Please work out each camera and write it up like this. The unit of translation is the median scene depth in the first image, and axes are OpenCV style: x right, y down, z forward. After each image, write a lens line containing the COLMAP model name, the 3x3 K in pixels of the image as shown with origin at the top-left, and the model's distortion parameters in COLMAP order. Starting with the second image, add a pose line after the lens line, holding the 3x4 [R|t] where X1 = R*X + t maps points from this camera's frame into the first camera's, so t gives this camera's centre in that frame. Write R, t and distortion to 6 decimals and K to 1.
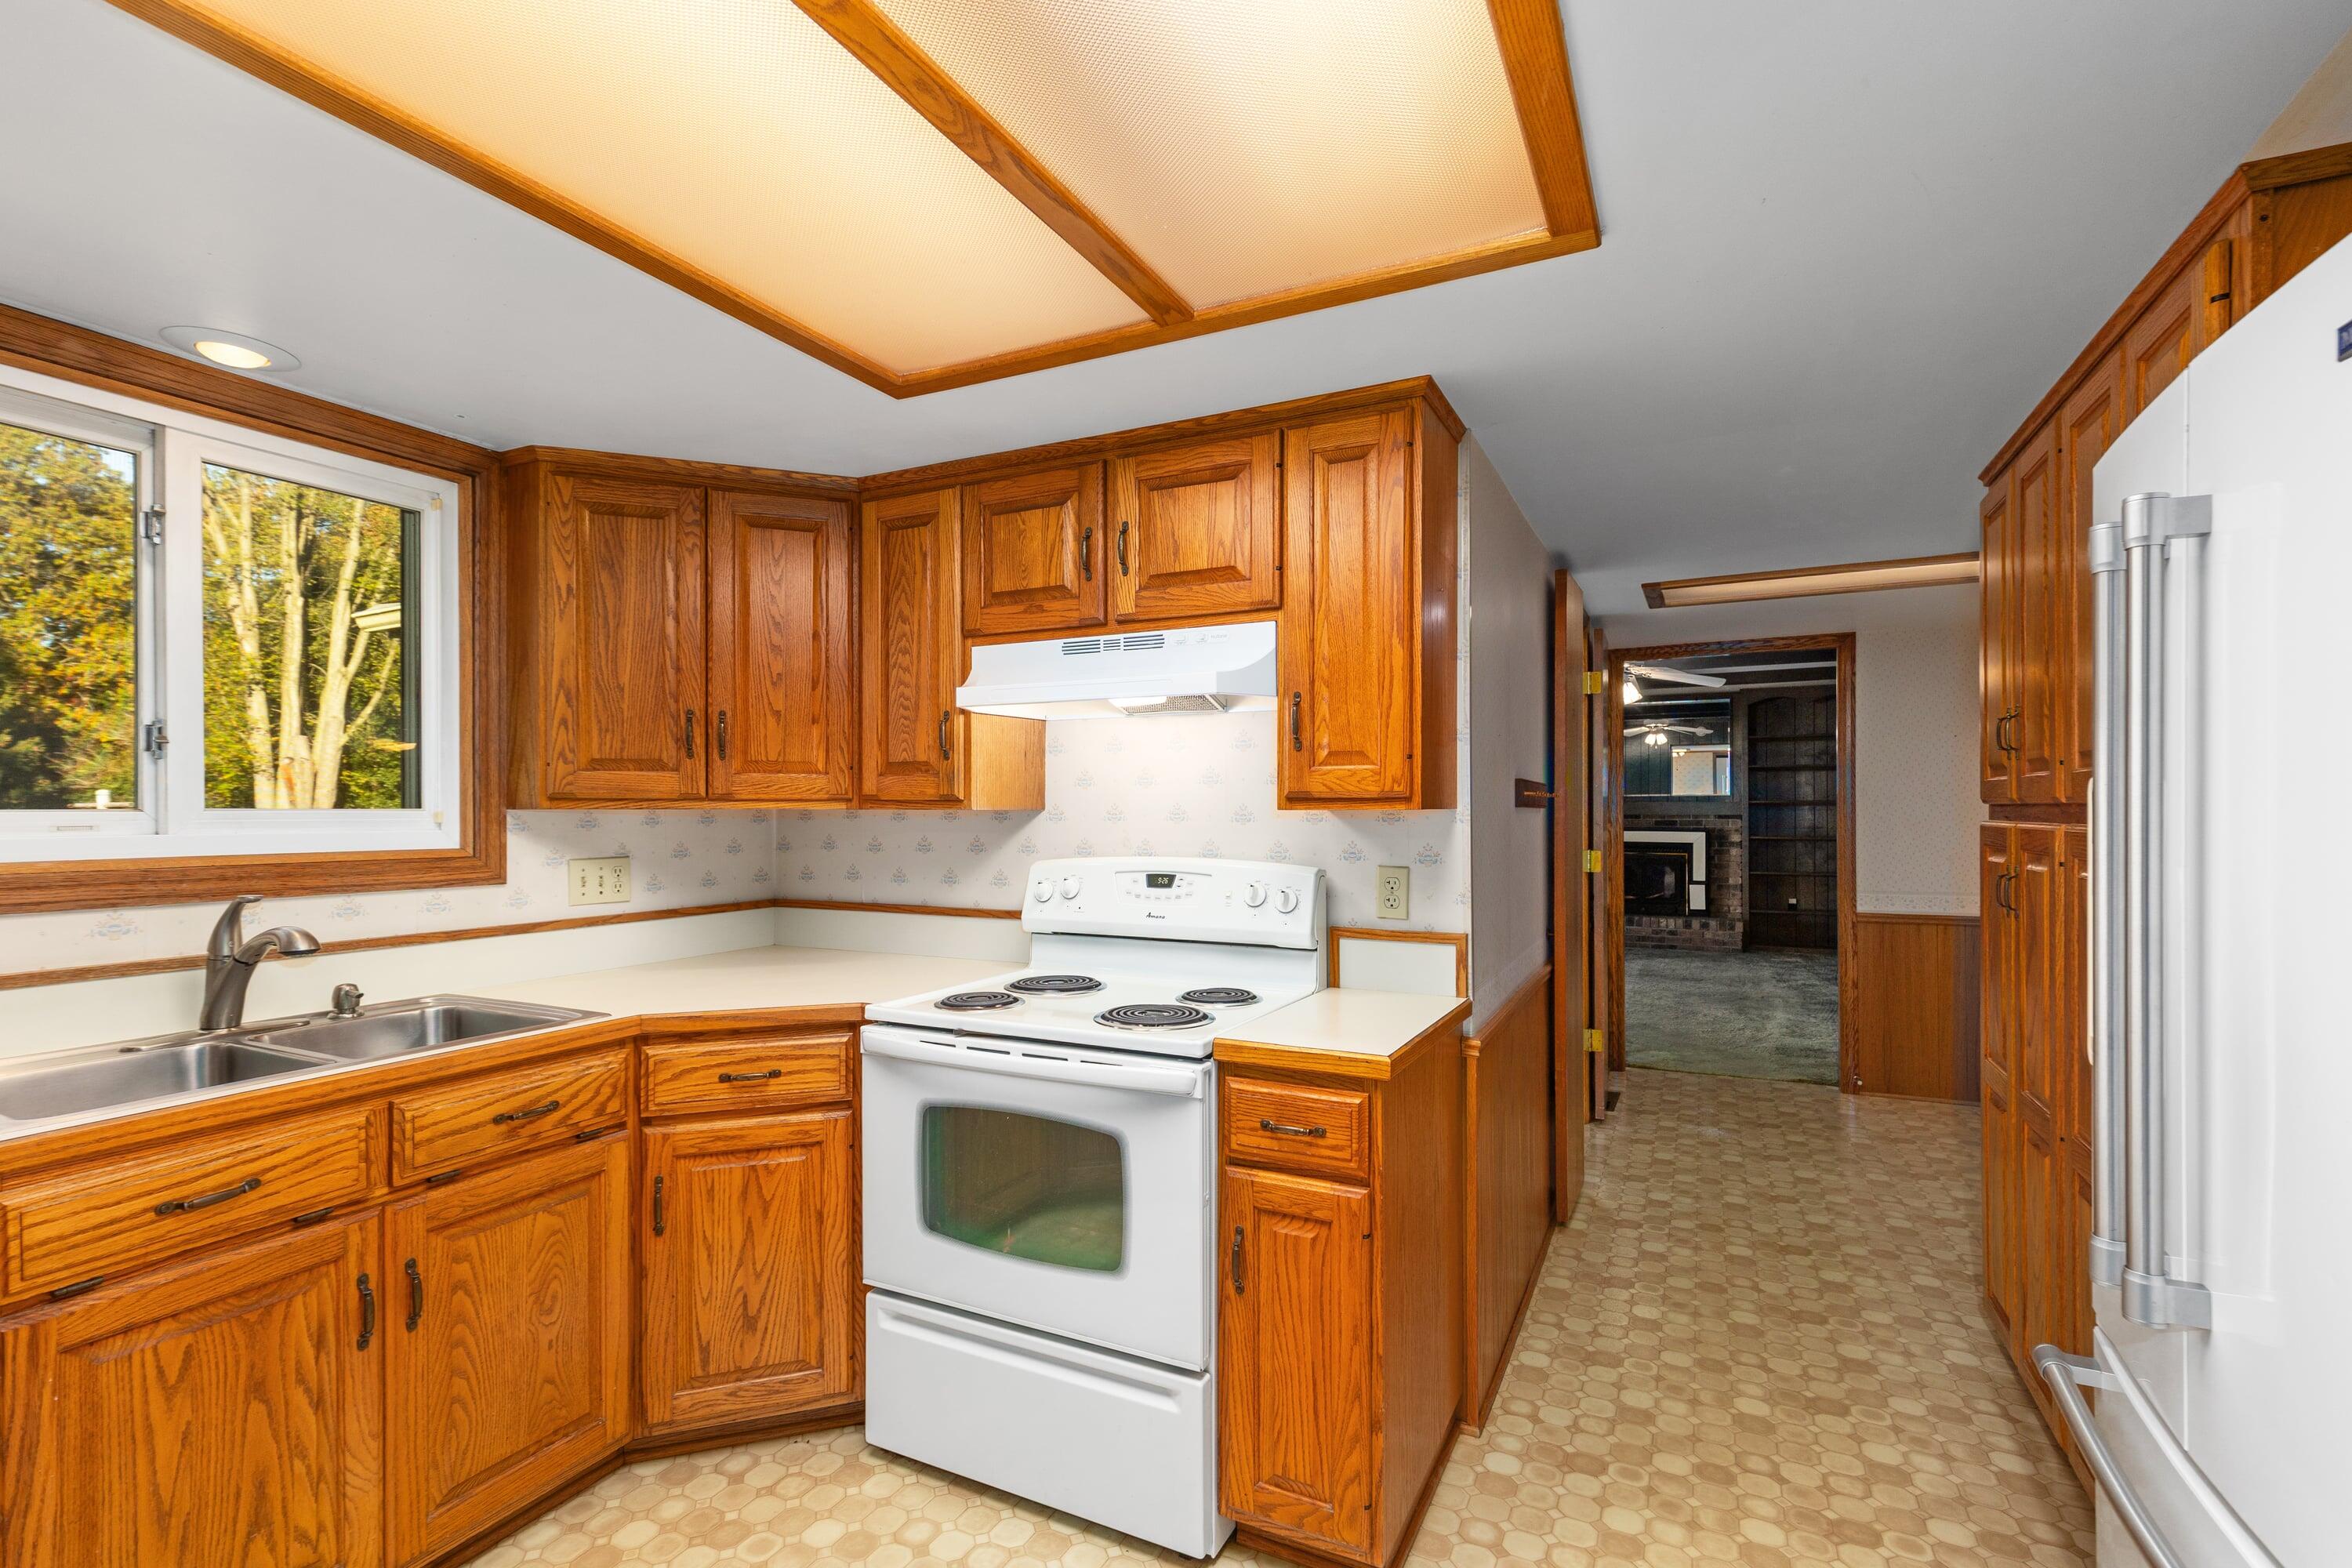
lens RADIAL K [[1065.6, 0, 1182.1], [0, 1065.6, 805.1], [0, 0, 1]] dist [0.009595, -0.002356]
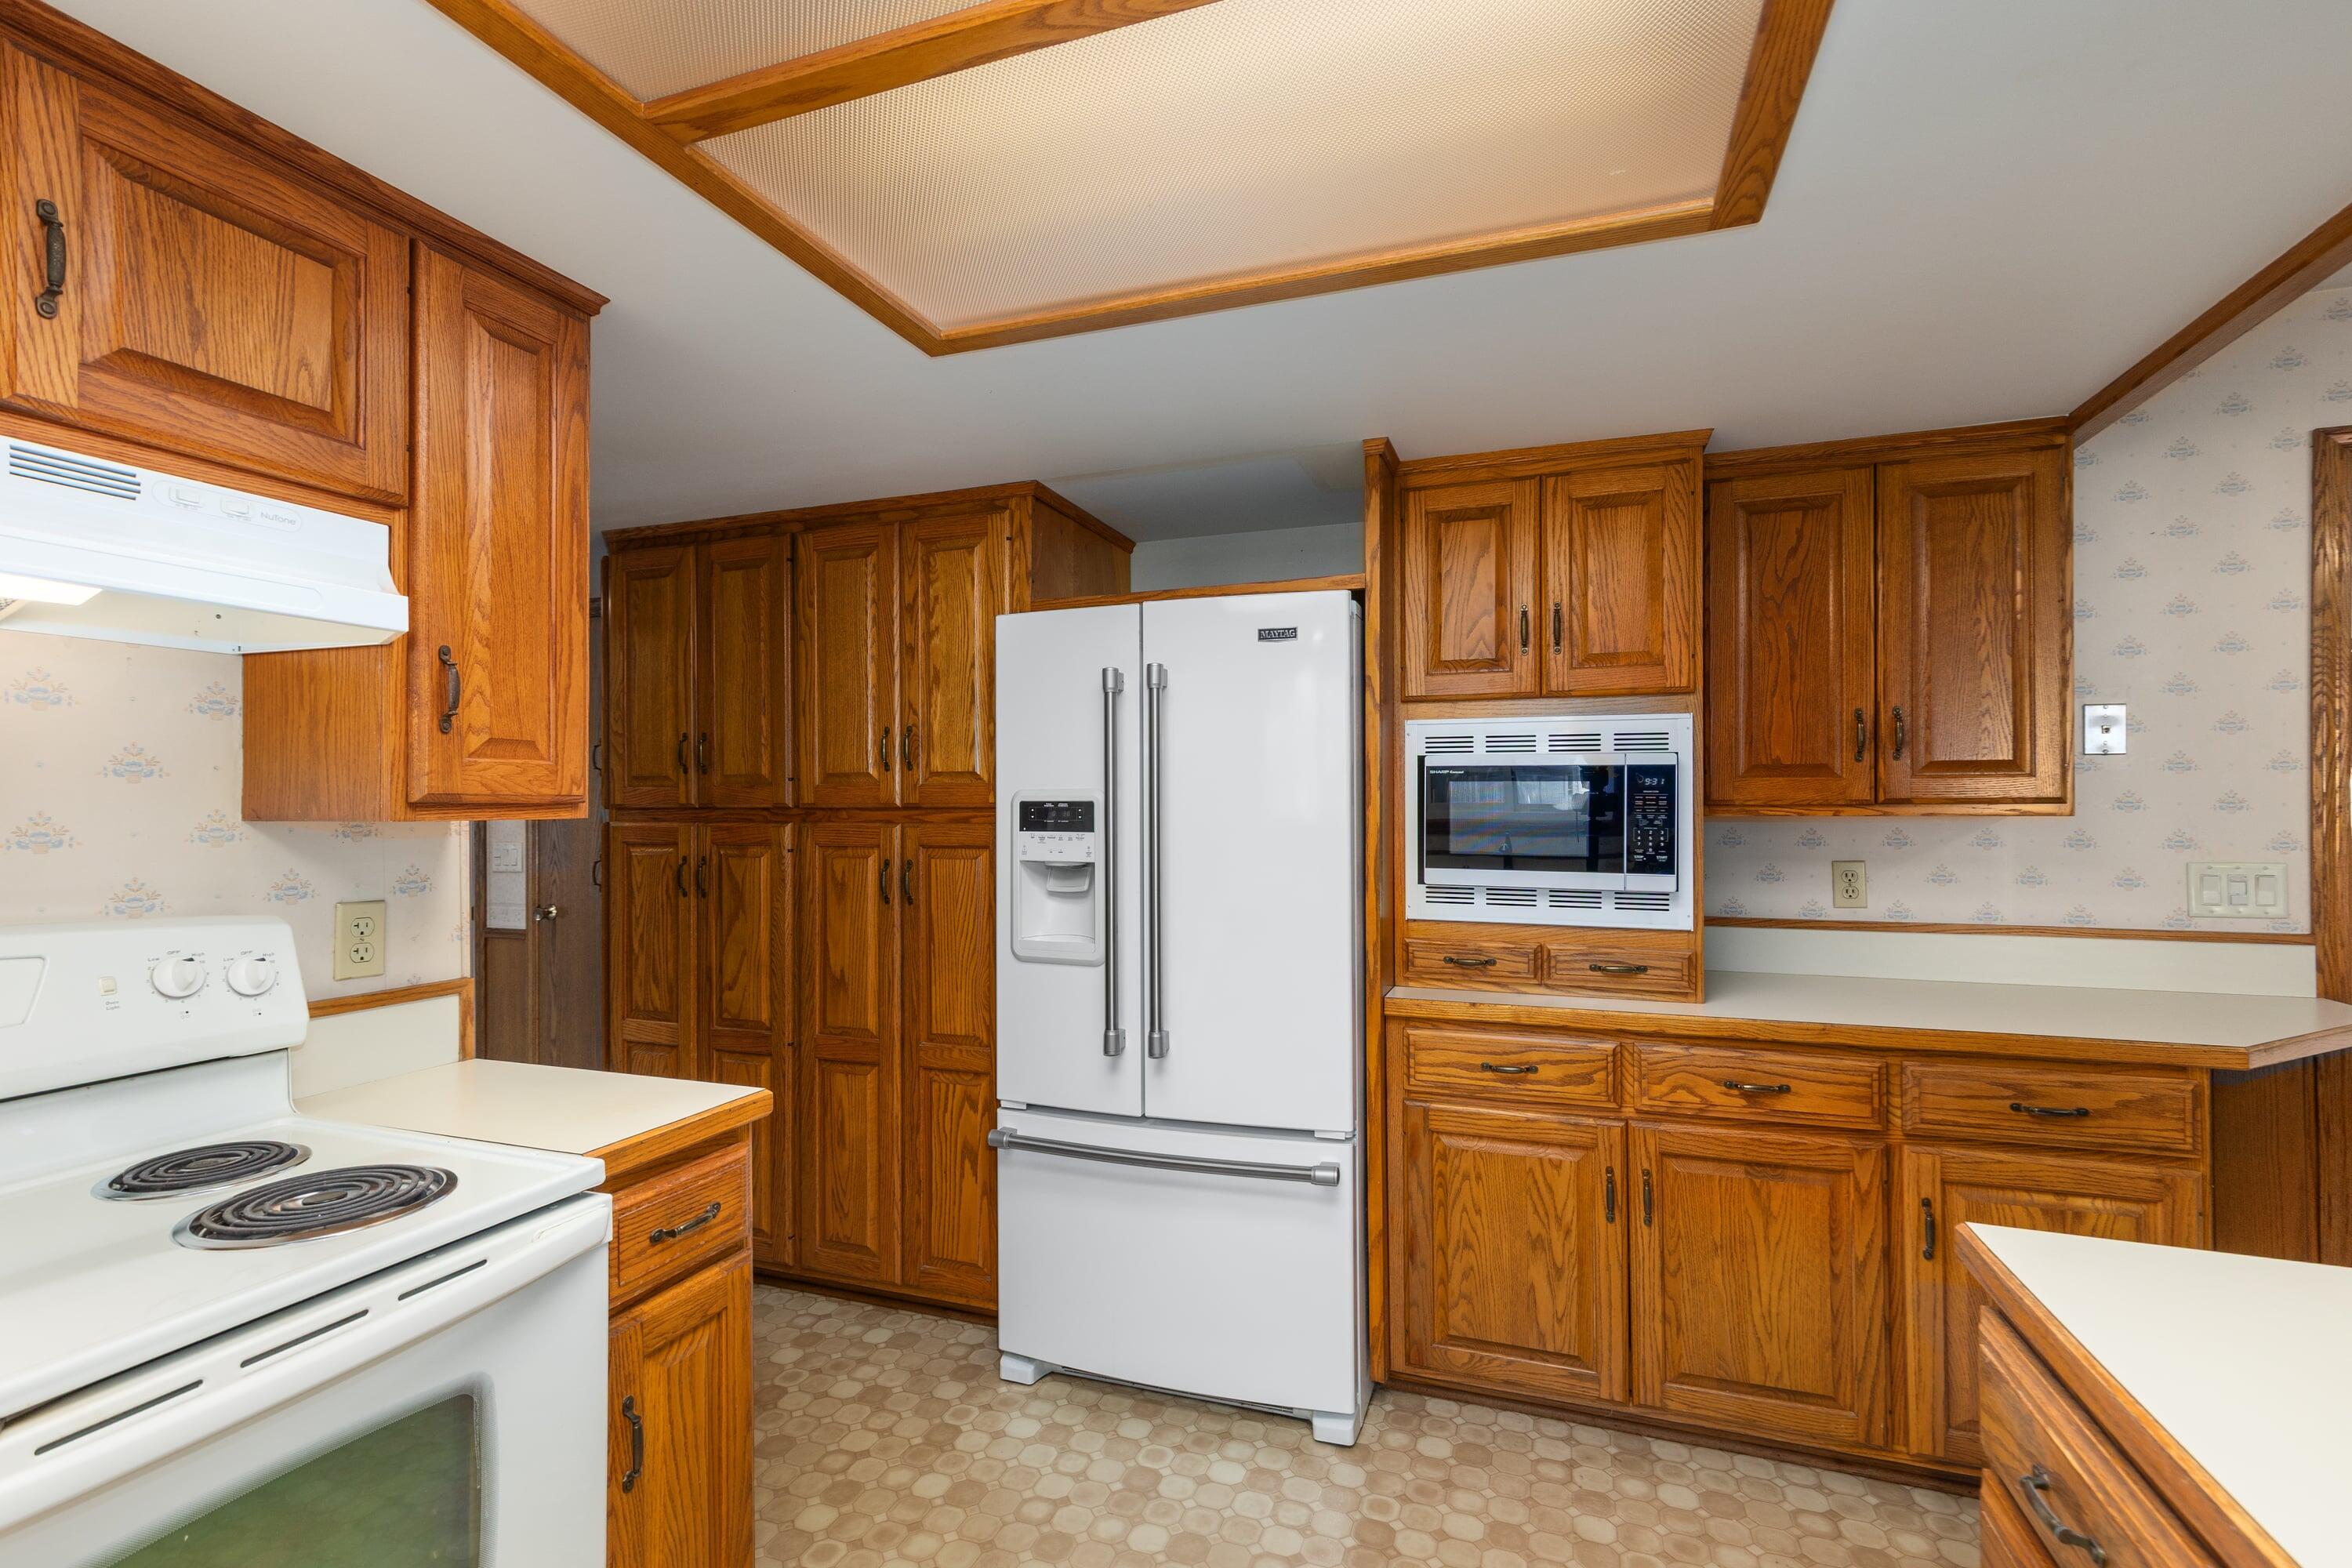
lens RADIAL K [[1065.6, 0, 1176.7], [0, 1065.6, 793.6], [0, 0, 1]] dist [0.009595, -0.002356]
pose [[-0.103653, 0.009498, 0.994568, -0.547613], [-0.001109, 0.999953, -0.009665, -0.006044], [-0.994613, -0.002104, -0.103637, 0.546313]]
